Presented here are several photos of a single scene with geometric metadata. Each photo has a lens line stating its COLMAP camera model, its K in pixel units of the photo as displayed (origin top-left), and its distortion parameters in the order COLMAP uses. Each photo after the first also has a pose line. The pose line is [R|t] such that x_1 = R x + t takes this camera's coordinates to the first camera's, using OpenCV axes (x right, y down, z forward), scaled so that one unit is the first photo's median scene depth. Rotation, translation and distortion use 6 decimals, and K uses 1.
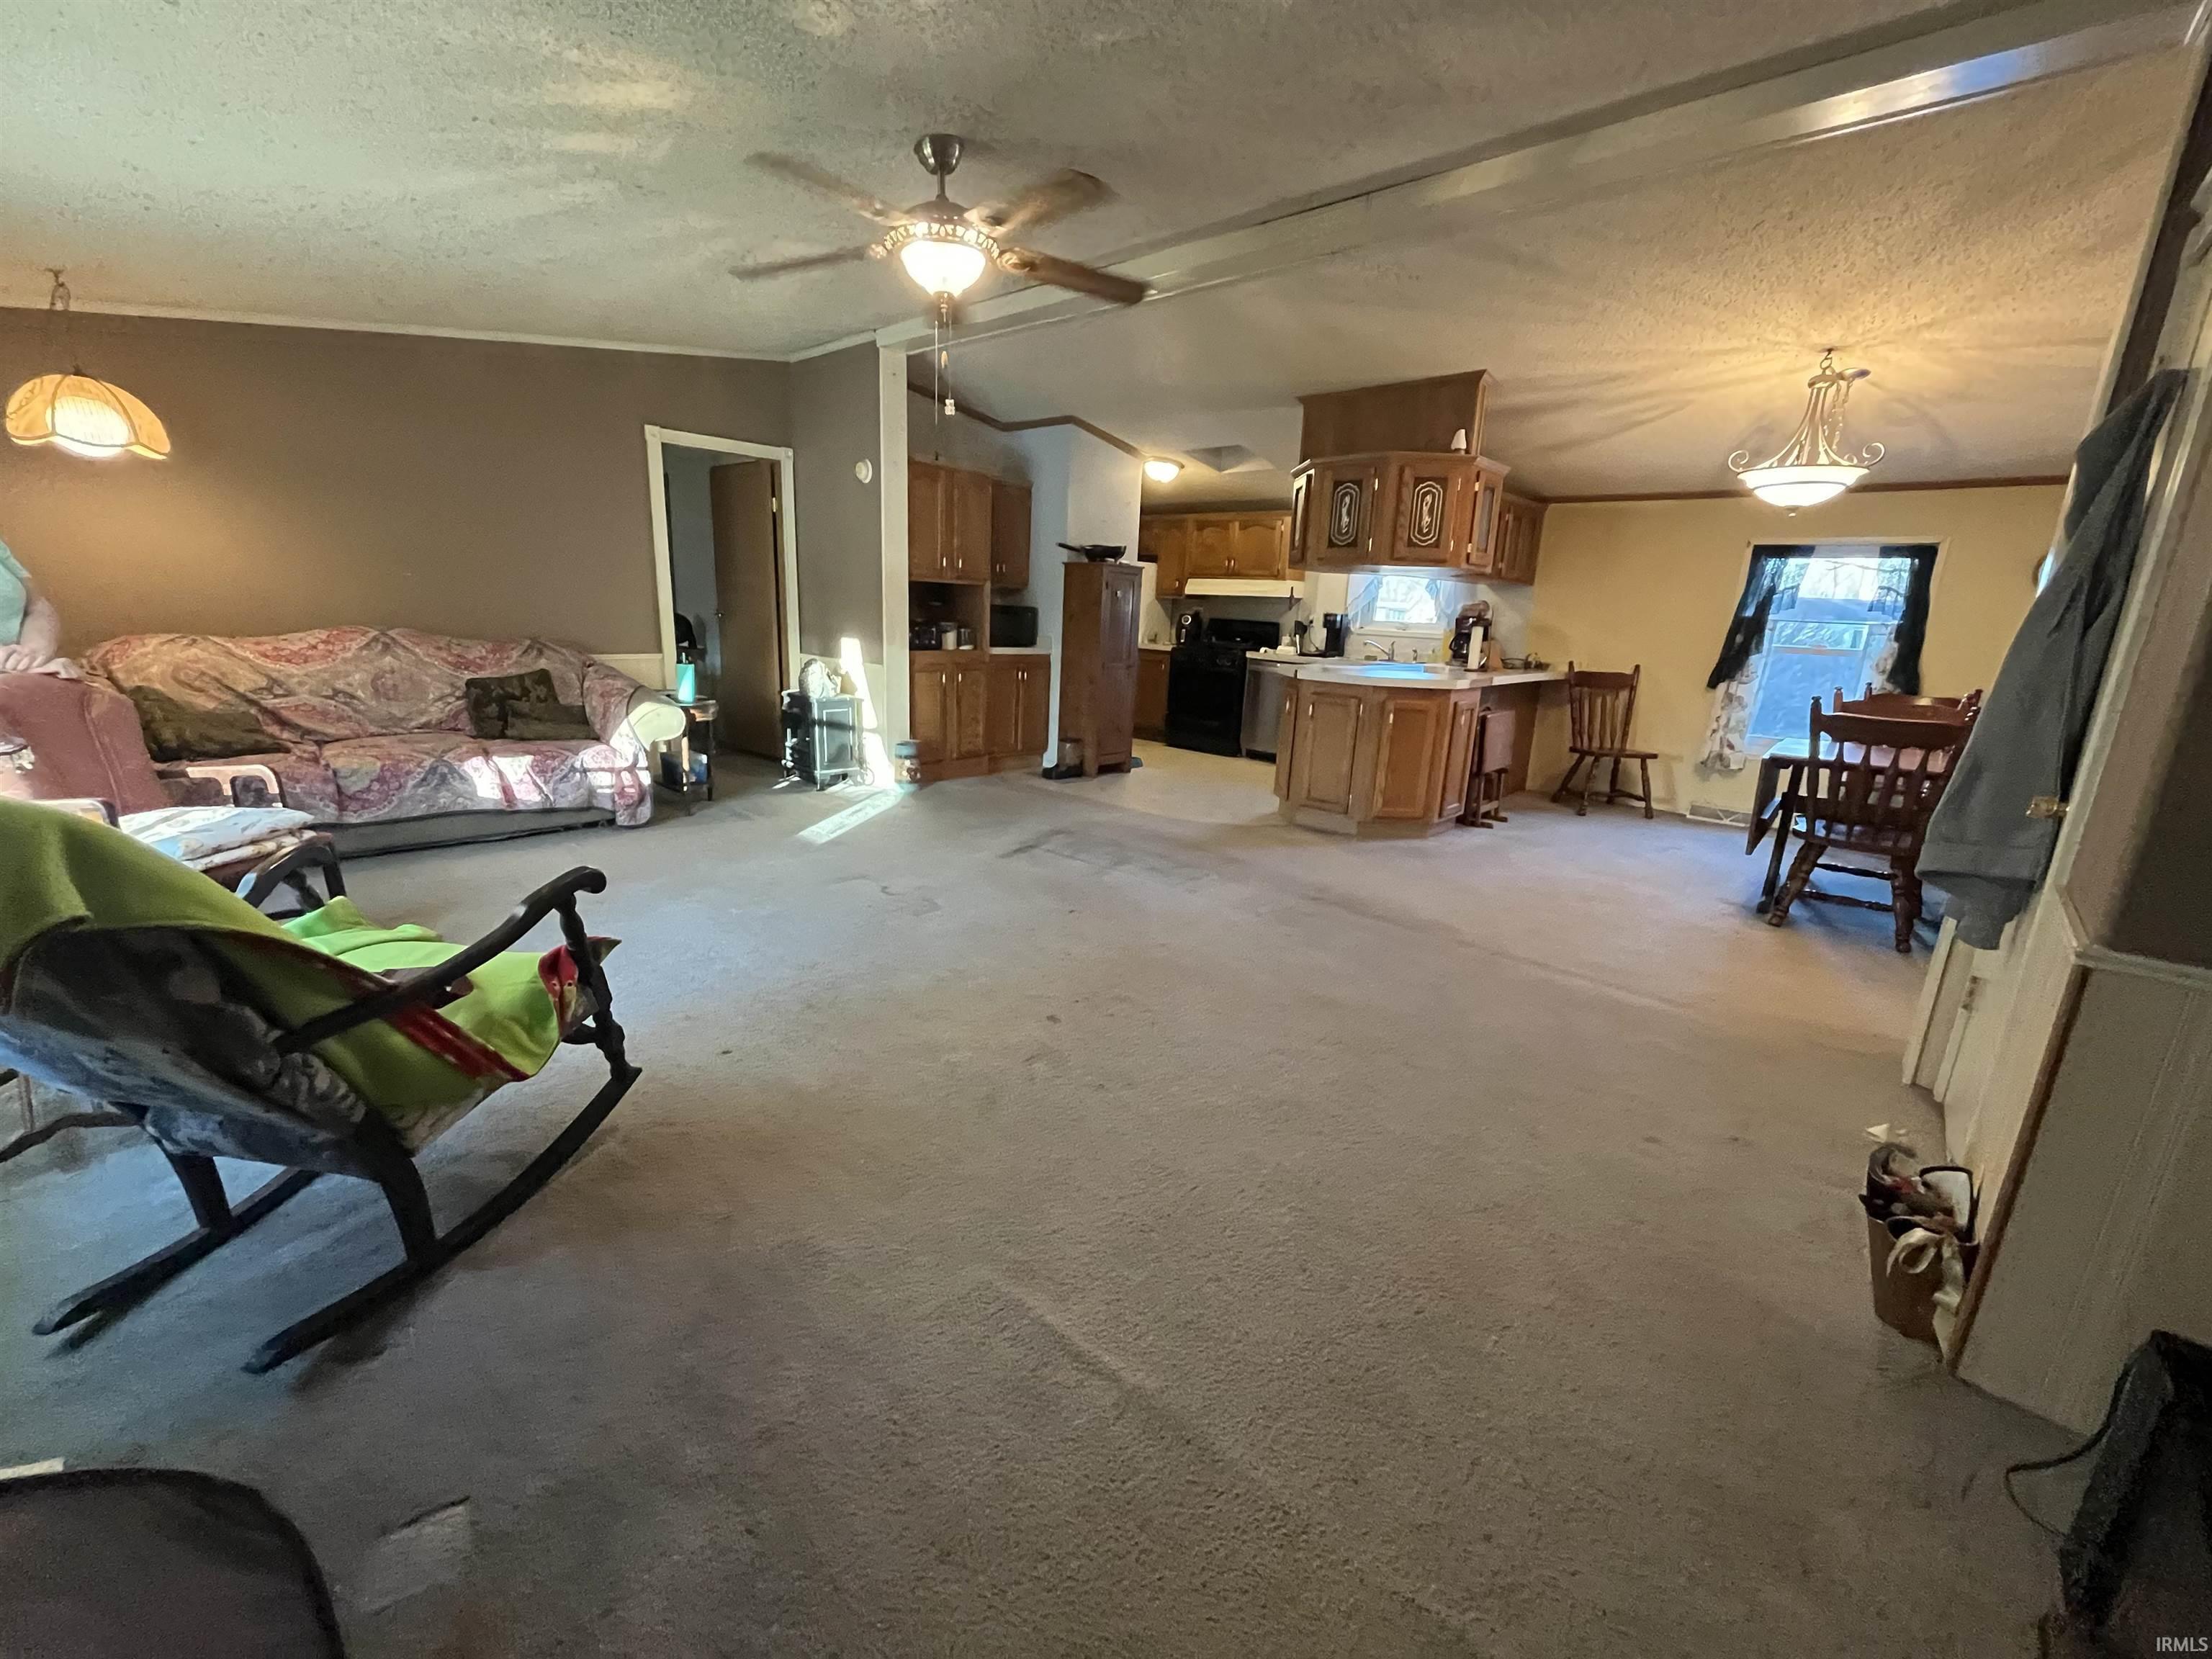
lens RADIAL K [[886.3, 0, 1104.3], [0, 886.3, 832.4], [0, 0, 1]] dist [-0.001484, -0.000301]
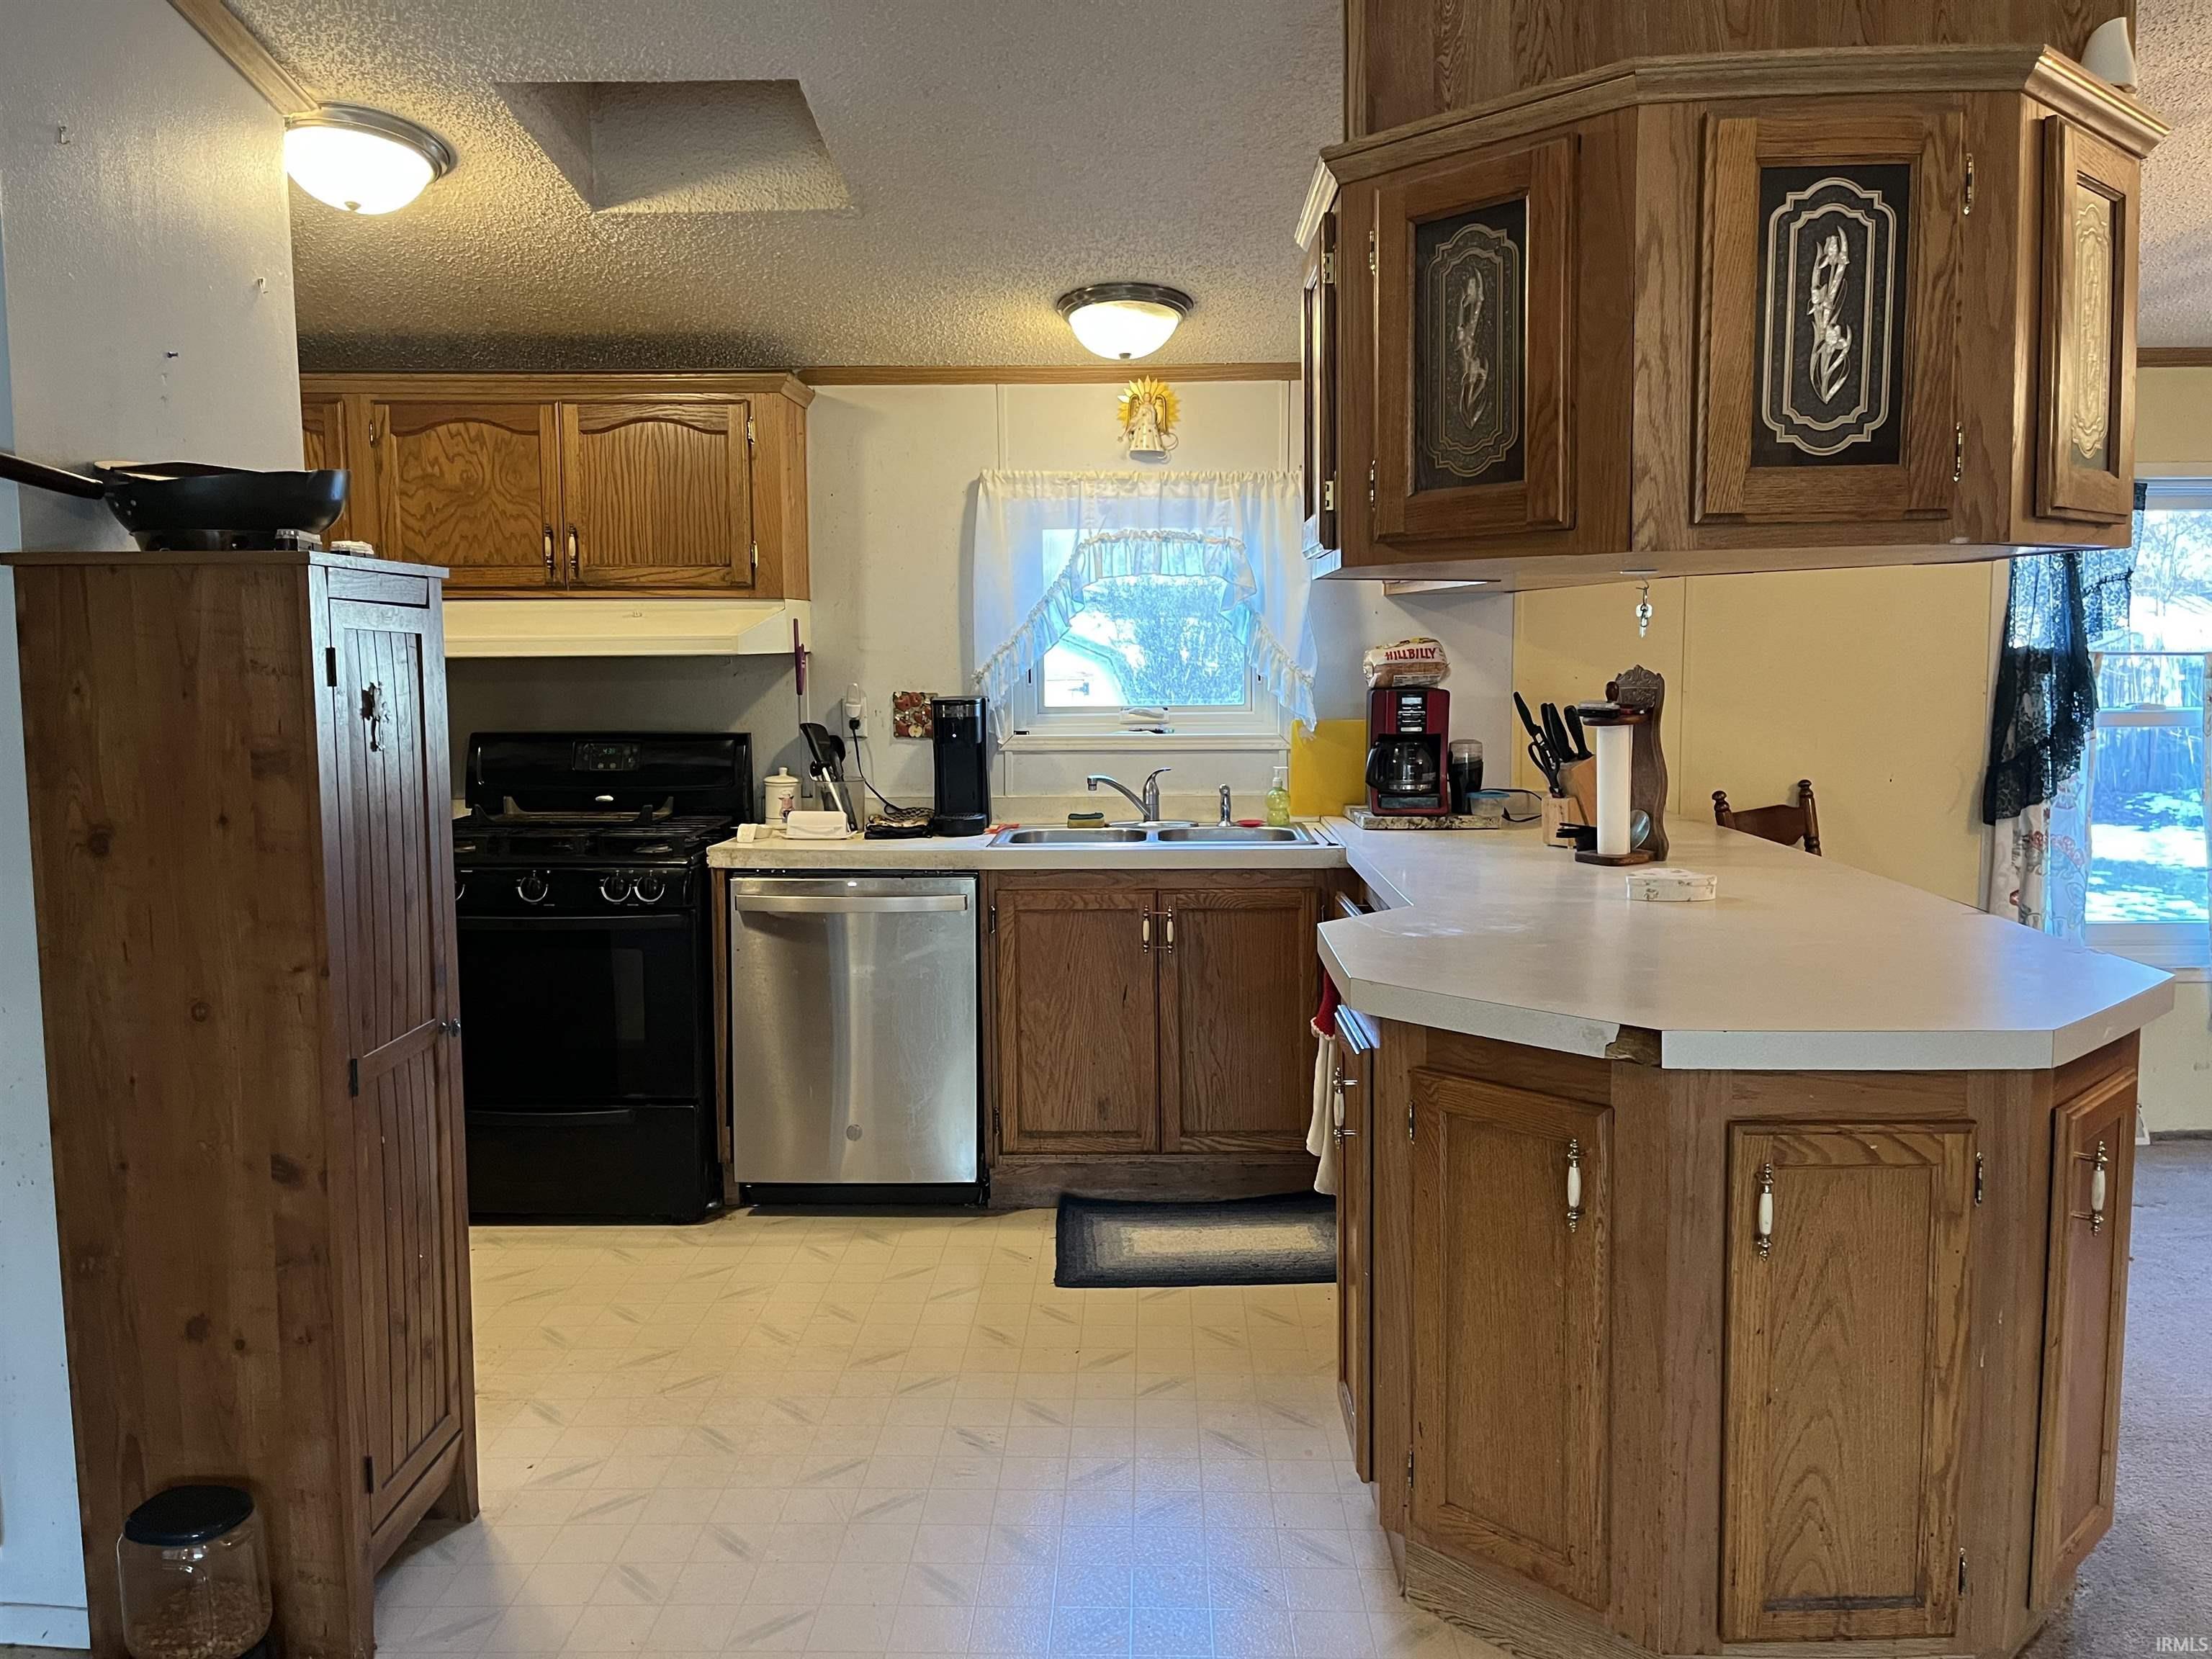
lens RADIAL K [[1662.7, 0, 1107.9], [0, 1662.7, 814.3], [0, 0, 1]] dist [0.085156, -0.108957]
pose [[0.752600, -0.119429, 0.647556, -0.114468], [0.204002, 0.977319, -0.056847, -0.203093], [-0.626080, 0.174886, 0.759894, 0.656979]]
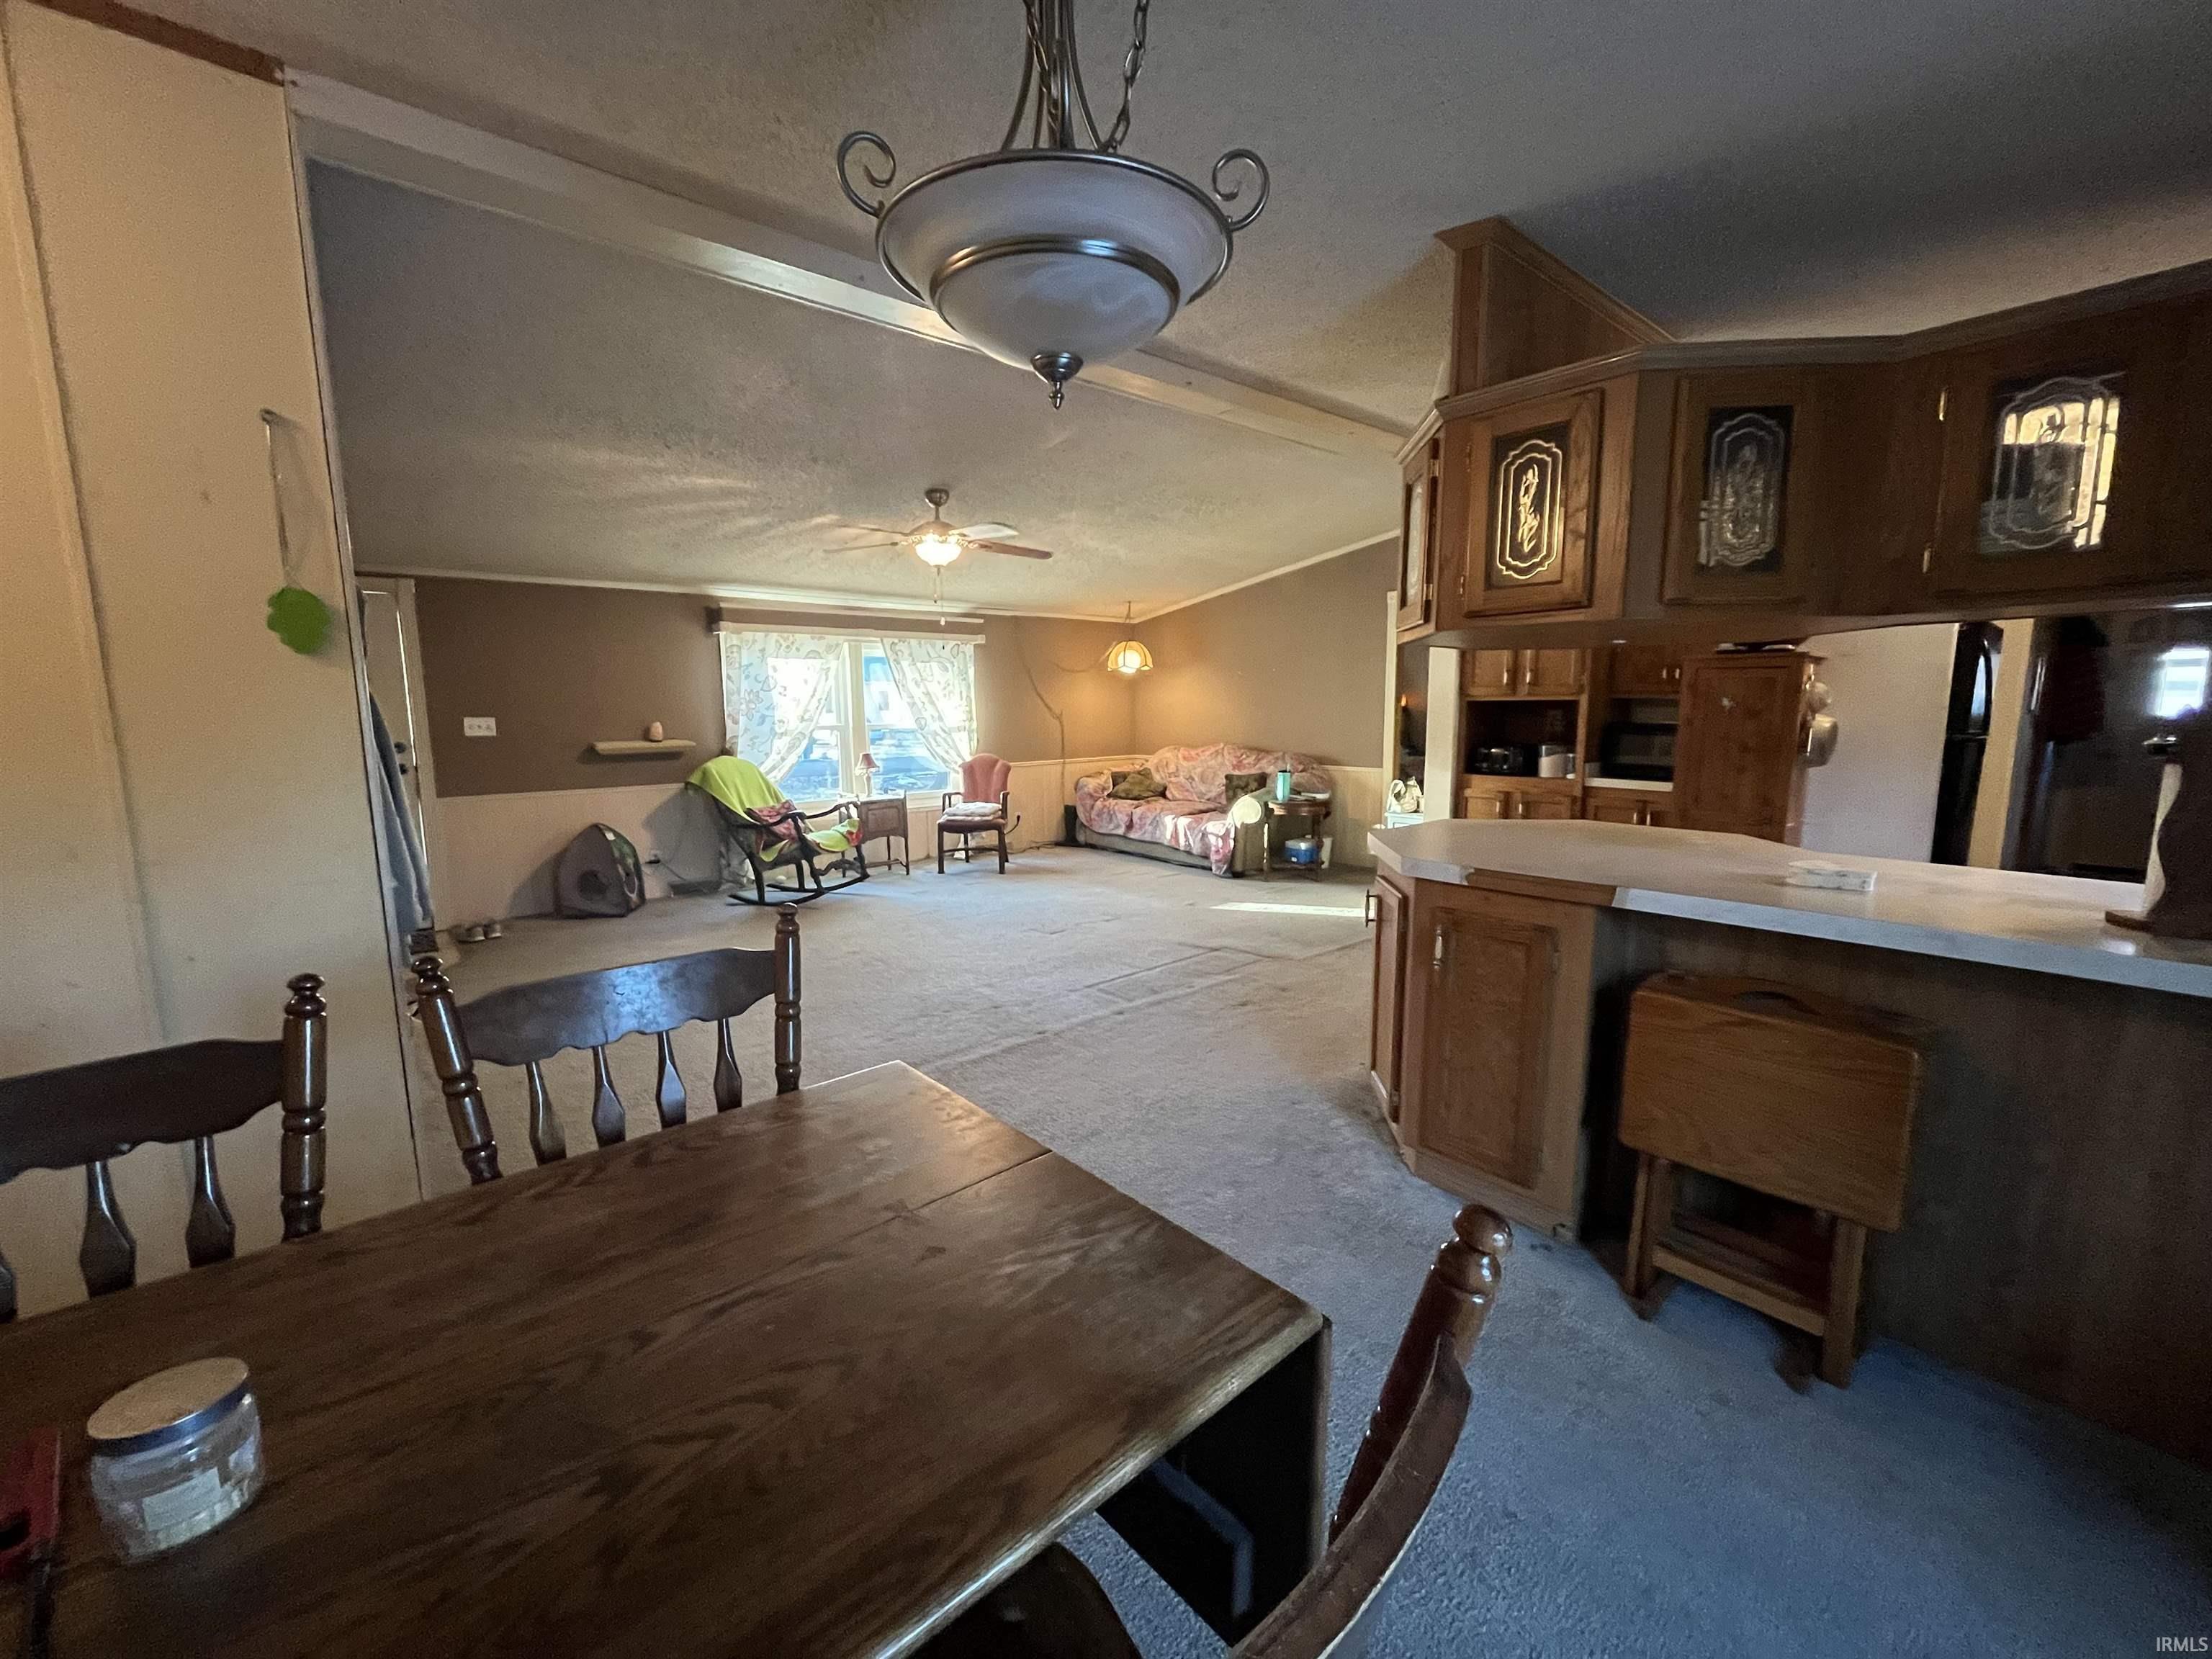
lens RADIAL K [[894.0, 0, 1116.4], [0, 894.0, 832.8], [0, 0, 1]] dist [-0.002489, -0.000200]
pose [[-0.118773, 0.098883, -0.987985, 0.729355], [-0.243488, 0.961747, 0.125528, -0.167770], [0.962604, 0.255472, -0.090152, 0.719947]]
